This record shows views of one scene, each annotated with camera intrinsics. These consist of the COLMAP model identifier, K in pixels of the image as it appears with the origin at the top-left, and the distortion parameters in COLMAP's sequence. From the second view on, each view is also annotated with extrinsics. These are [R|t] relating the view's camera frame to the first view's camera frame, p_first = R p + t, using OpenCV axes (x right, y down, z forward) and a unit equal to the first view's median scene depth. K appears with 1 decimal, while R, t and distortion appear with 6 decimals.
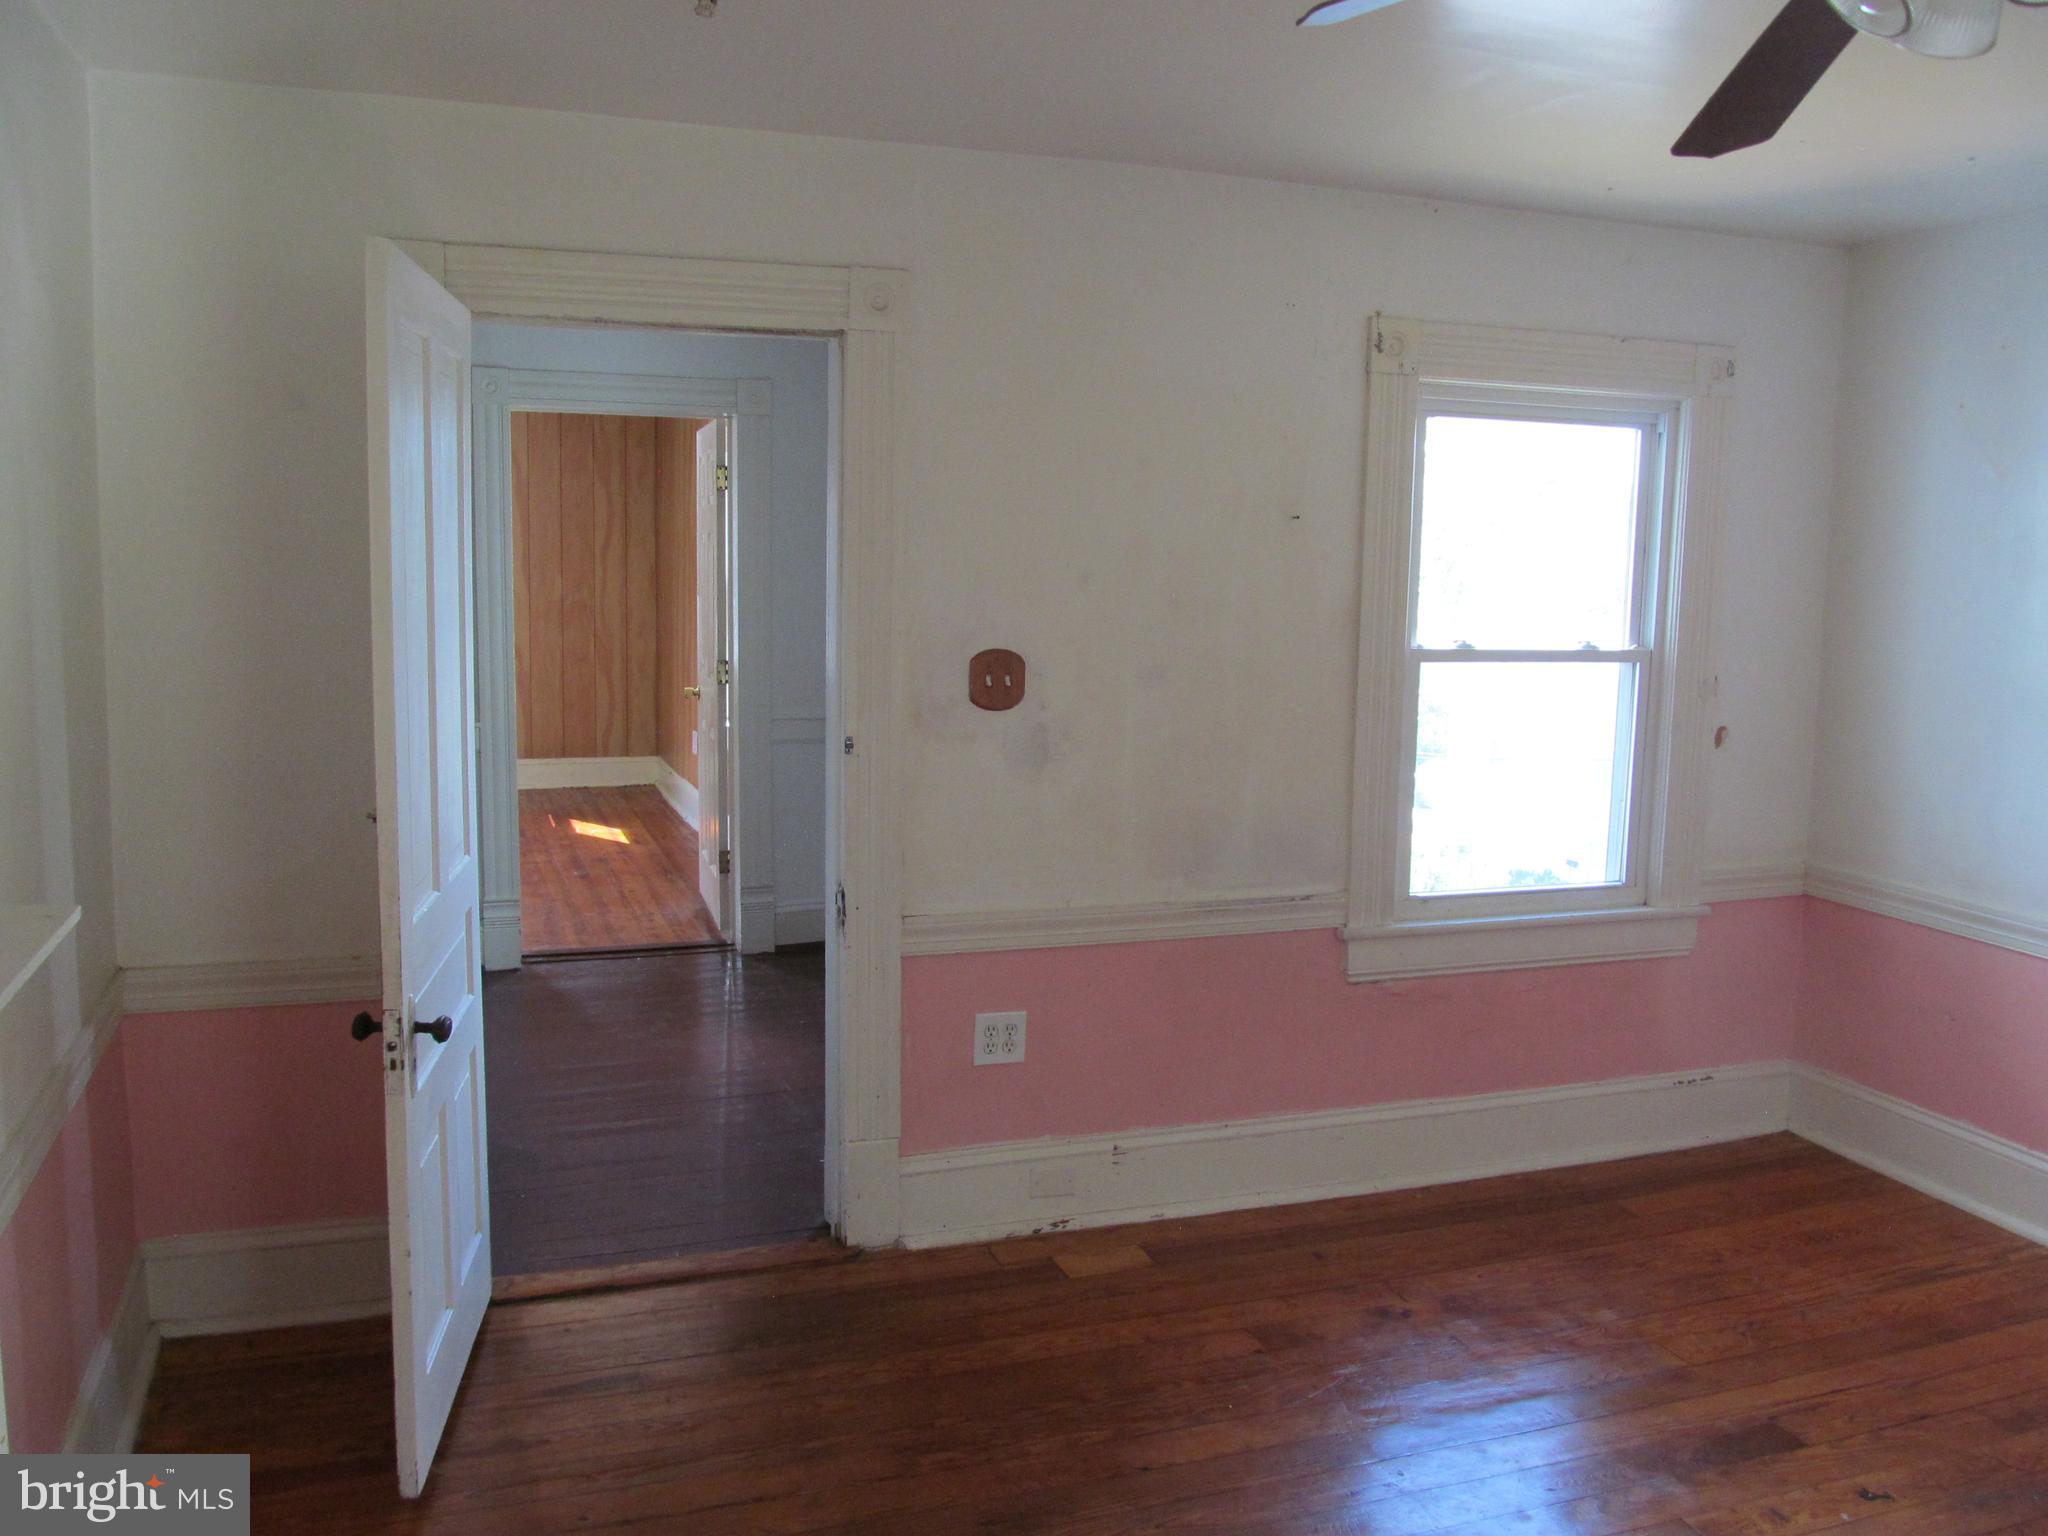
lens RADIAL K [[1704.4, 0, 1036.9], [0, 1704.4, 768.6], [0, 0, 1]] dist [-0.058960, 0.028685]
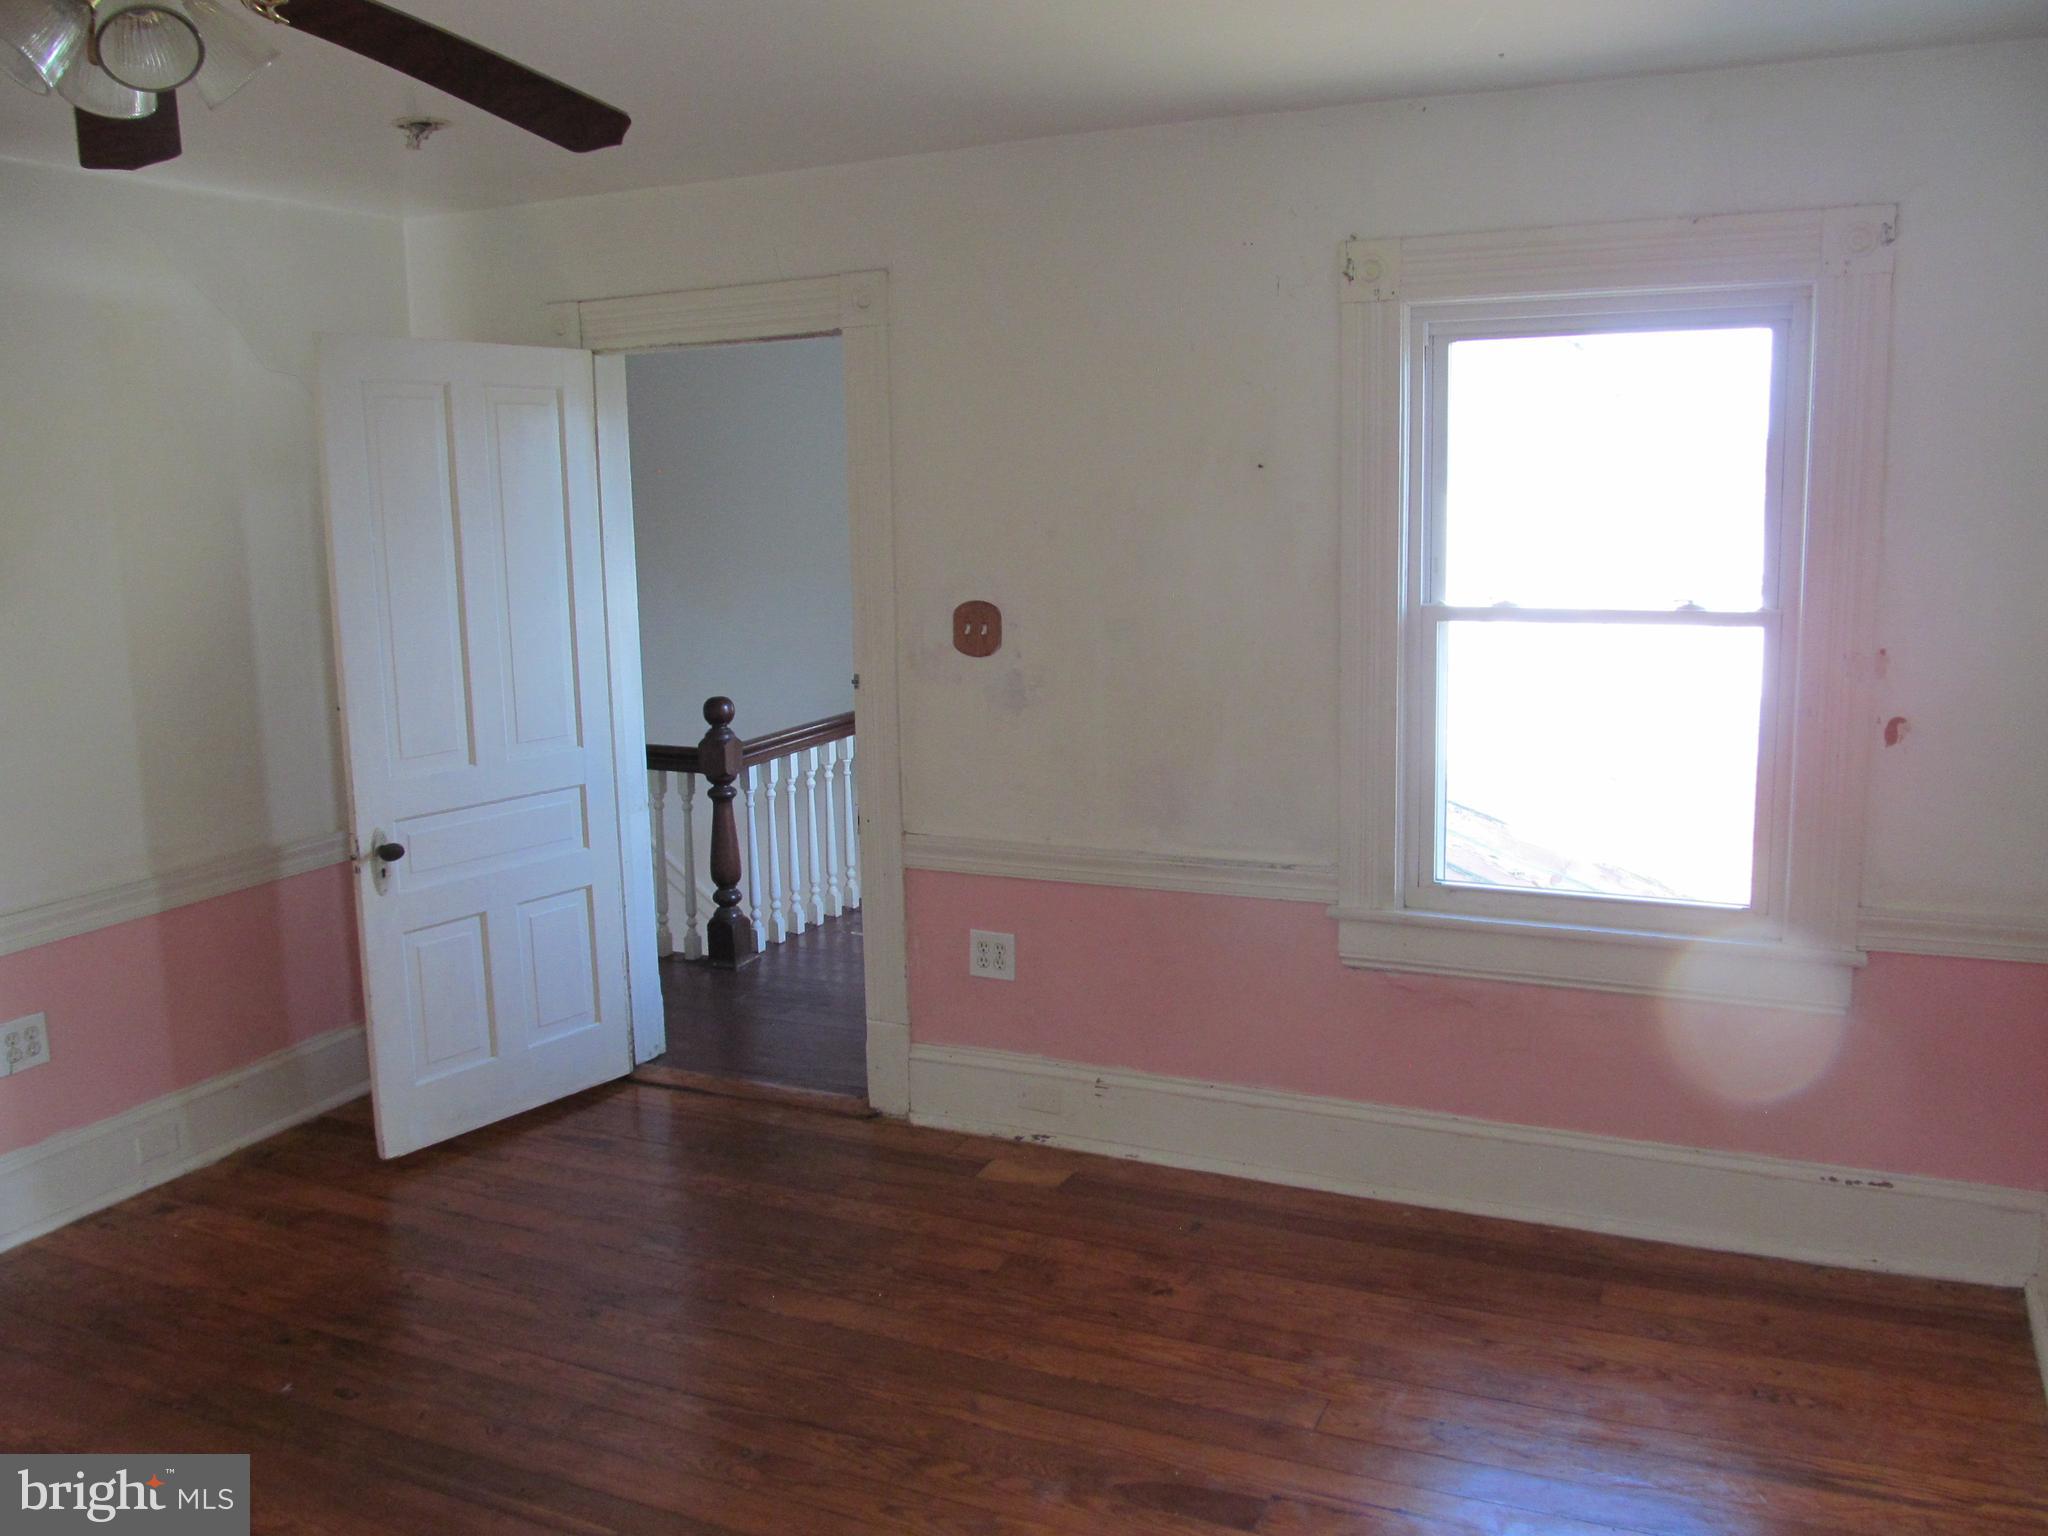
lens RADIAL K [[1704.4, 0, 1039.5], [0, 1704.4, 769.5], [0, 0, 1]] dist [-0.058960, 0.028685]
pose [[0.703791, 0.080228, -0.705862, 0.750547], [-0.059393, 0.996769, 0.054073, -0.022164], [0.707920, 0.003867, 0.706282, 0.237341]]
